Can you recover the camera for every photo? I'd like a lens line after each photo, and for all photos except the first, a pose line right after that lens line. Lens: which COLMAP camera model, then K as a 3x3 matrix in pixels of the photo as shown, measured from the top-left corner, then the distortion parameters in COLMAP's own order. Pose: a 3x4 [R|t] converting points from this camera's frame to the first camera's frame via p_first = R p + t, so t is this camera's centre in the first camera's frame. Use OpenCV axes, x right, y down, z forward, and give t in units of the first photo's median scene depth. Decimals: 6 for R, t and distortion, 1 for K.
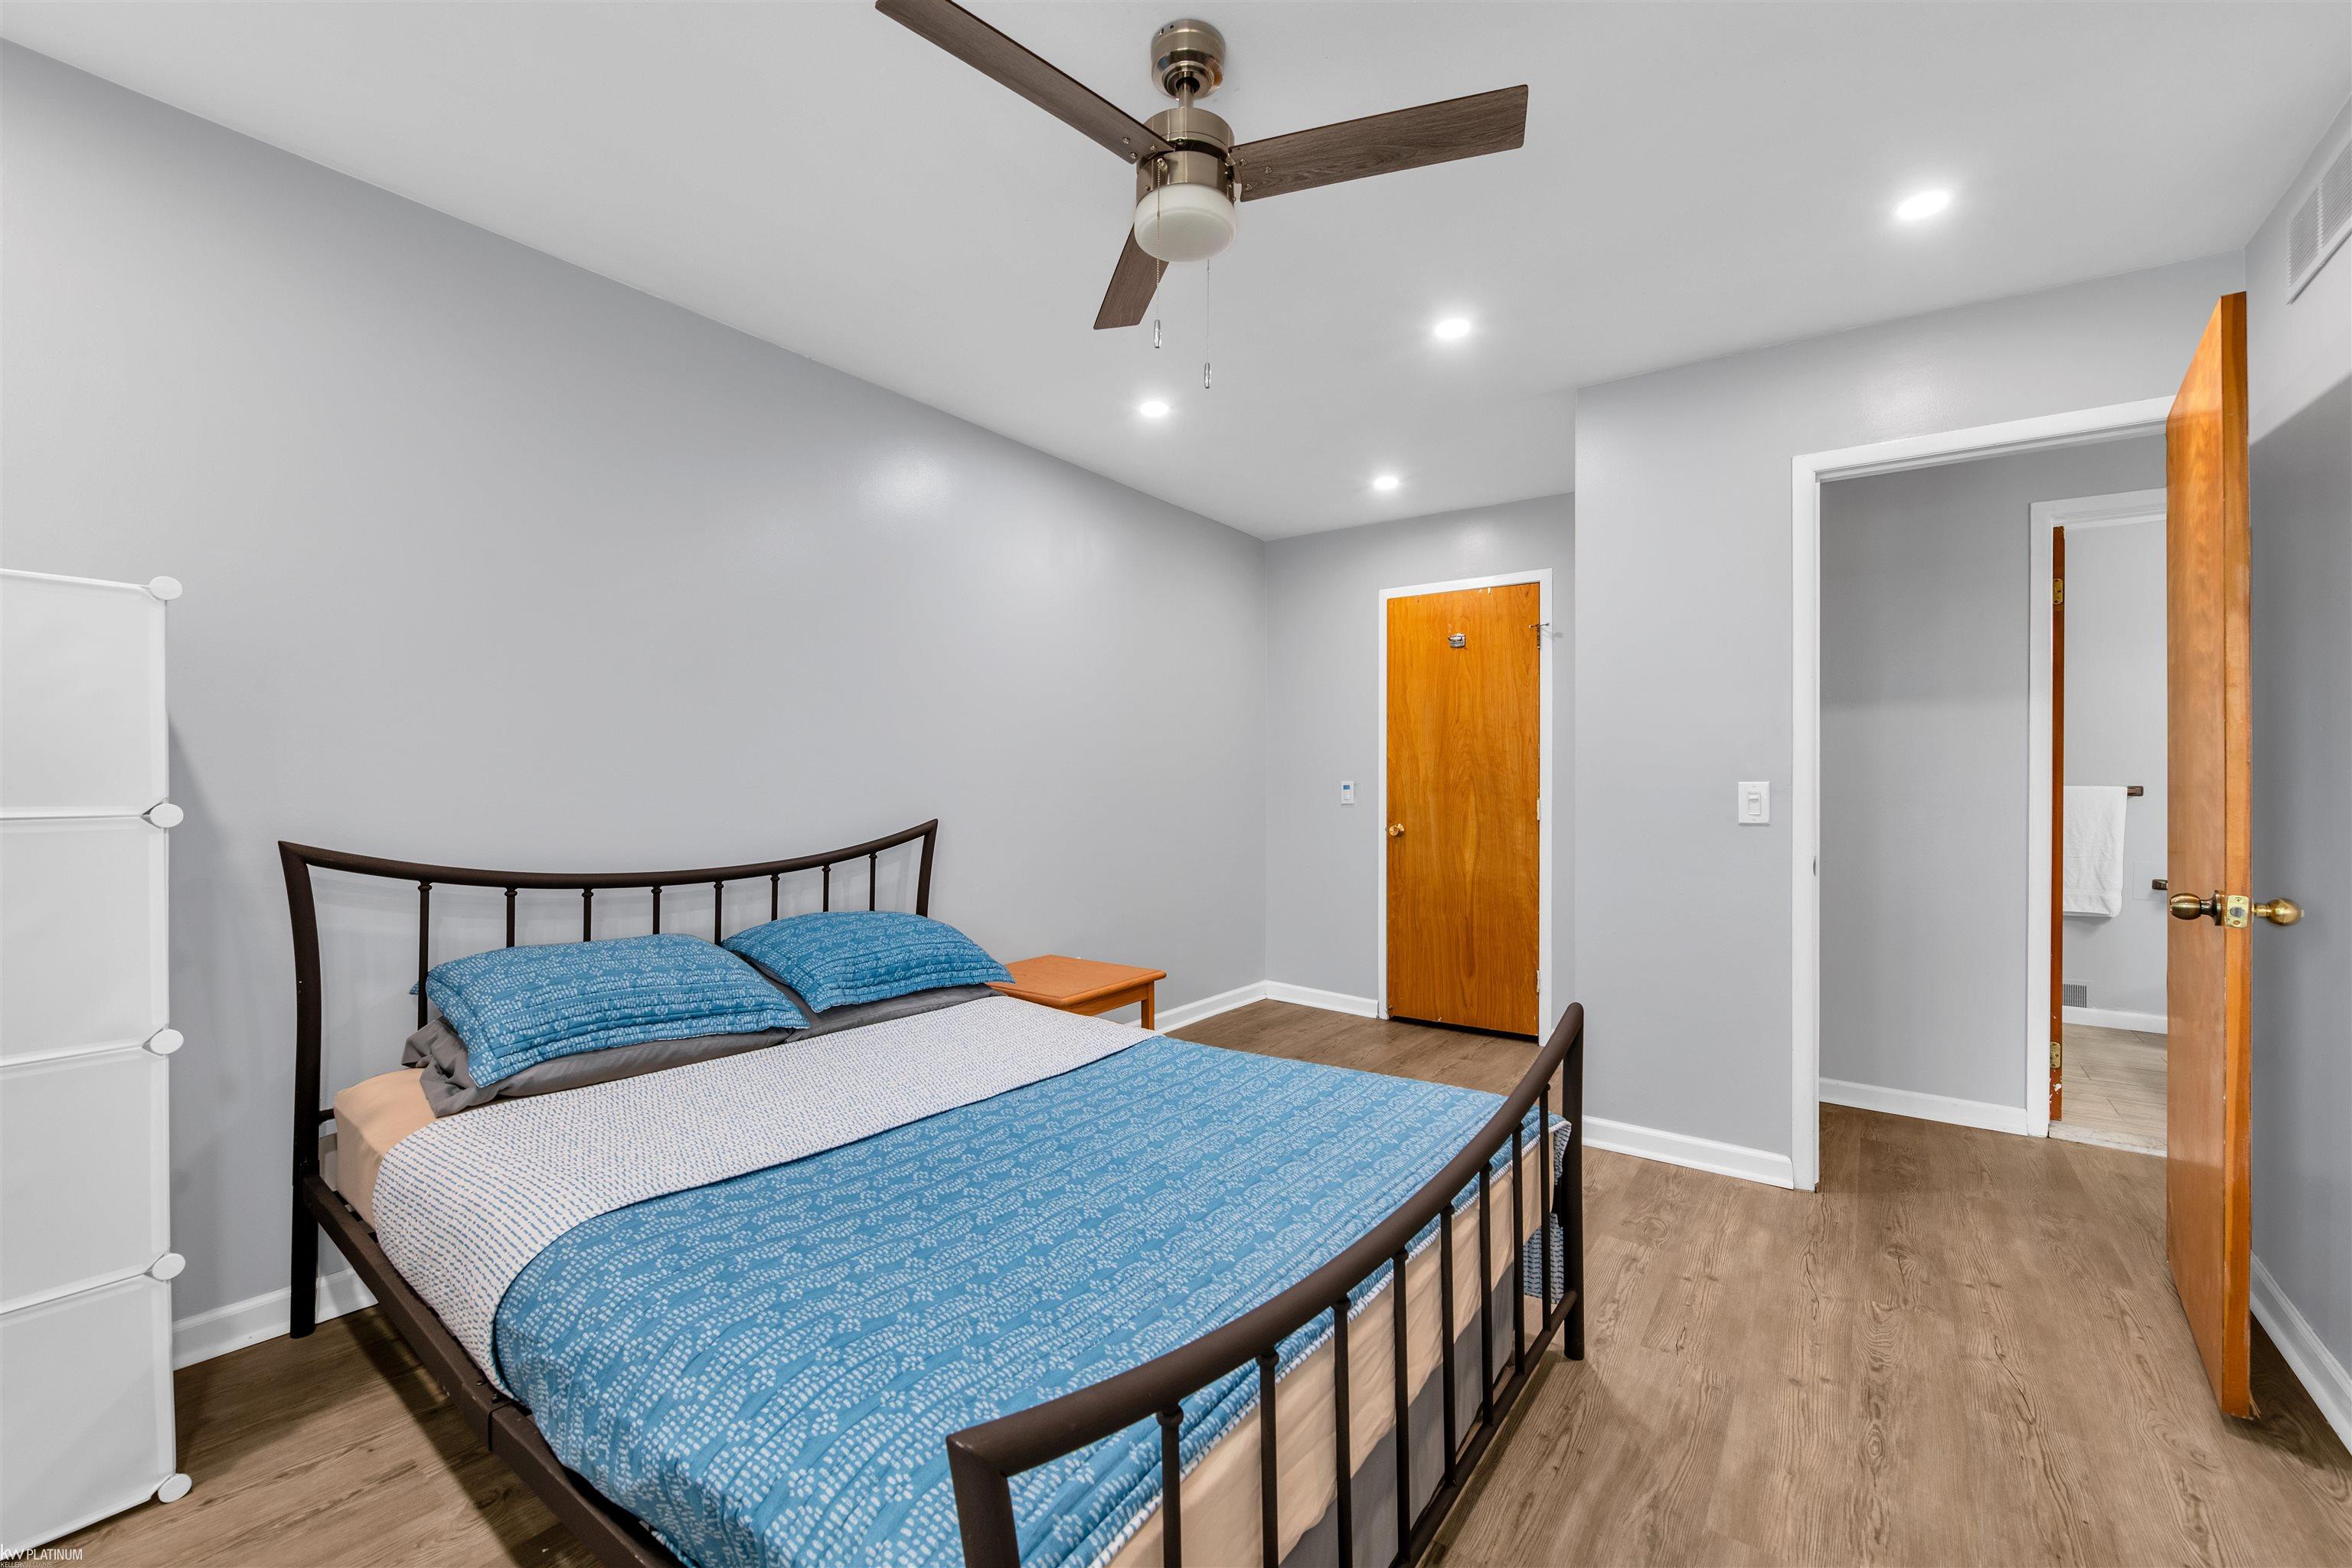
lens RADIAL K [[905.1, 0, 1215.1], [0, 905.1, 788.2], [0, 0, 1]] dist [0.001209, -0.005846]
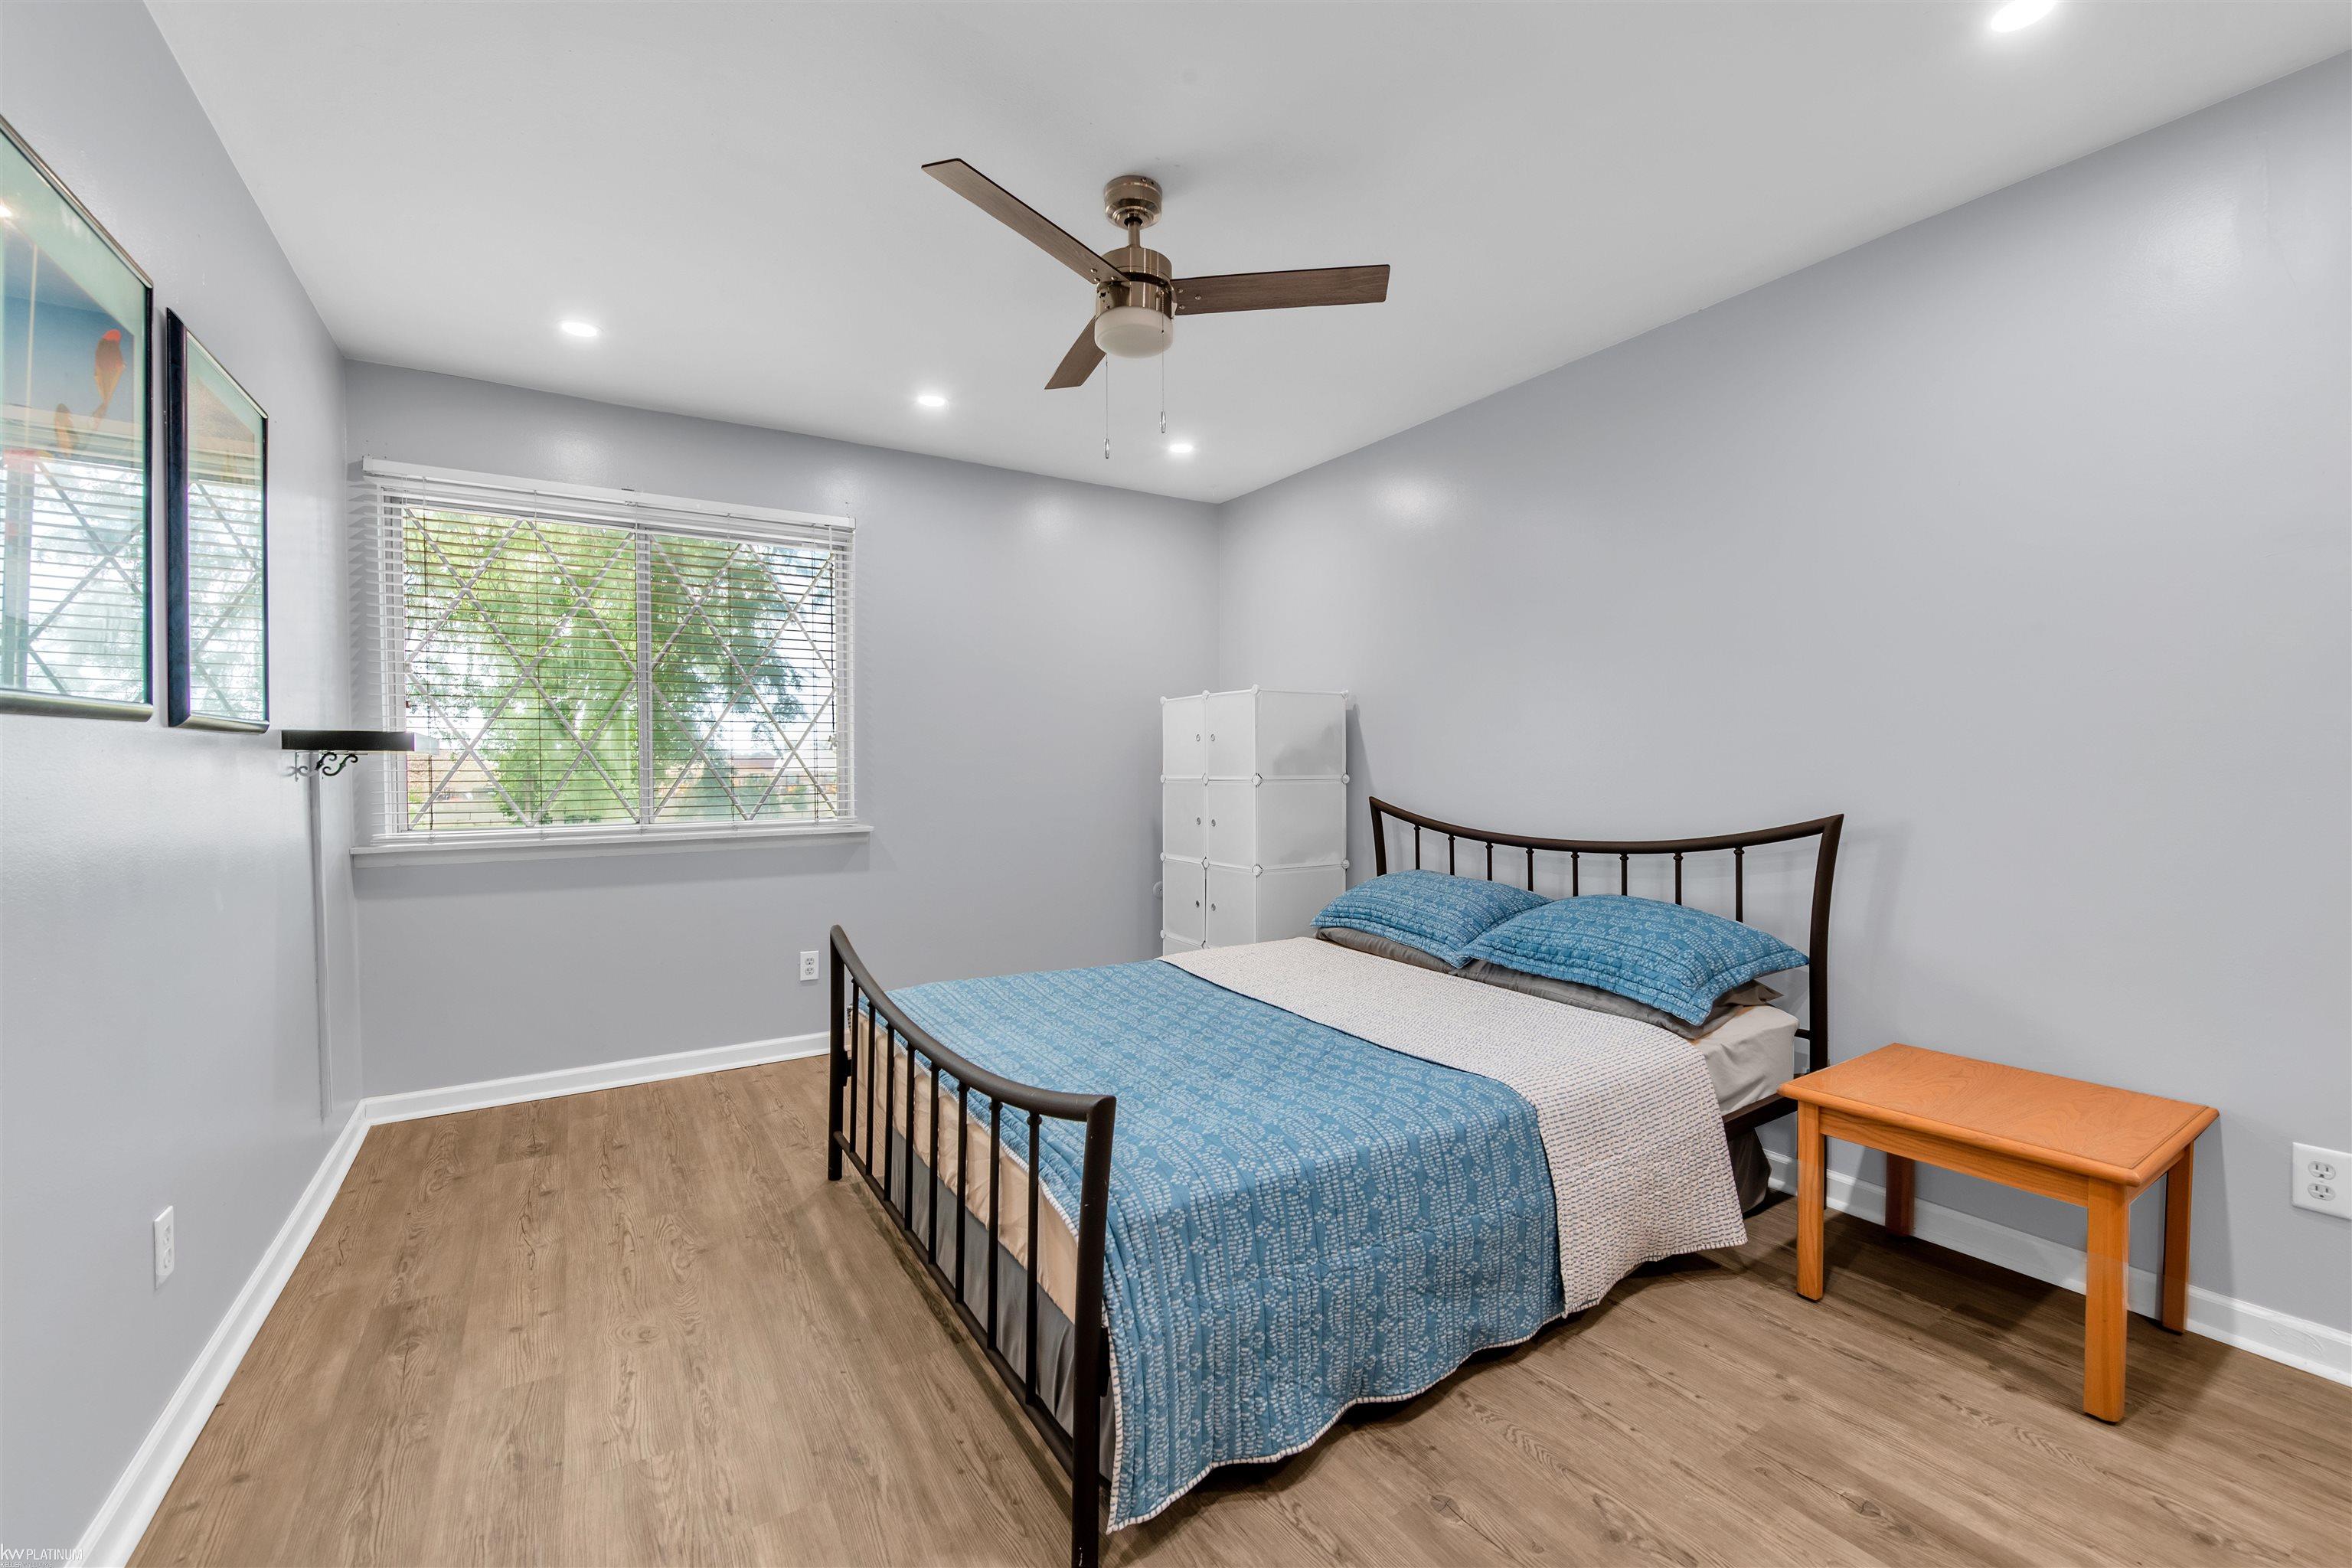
lens RADIAL K [[952.3, 0, 1163.3], [0, 952.3, 774.9], [0, 0, 1]] dist [0.000690, -0.000014]
pose [[-0.378018, 0.002882, -0.925794, 0.930407], [-0.001191, 0.999993, 0.003600, 0.000680], [0.925798, 0.002463, -0.378012, 1.173284]]
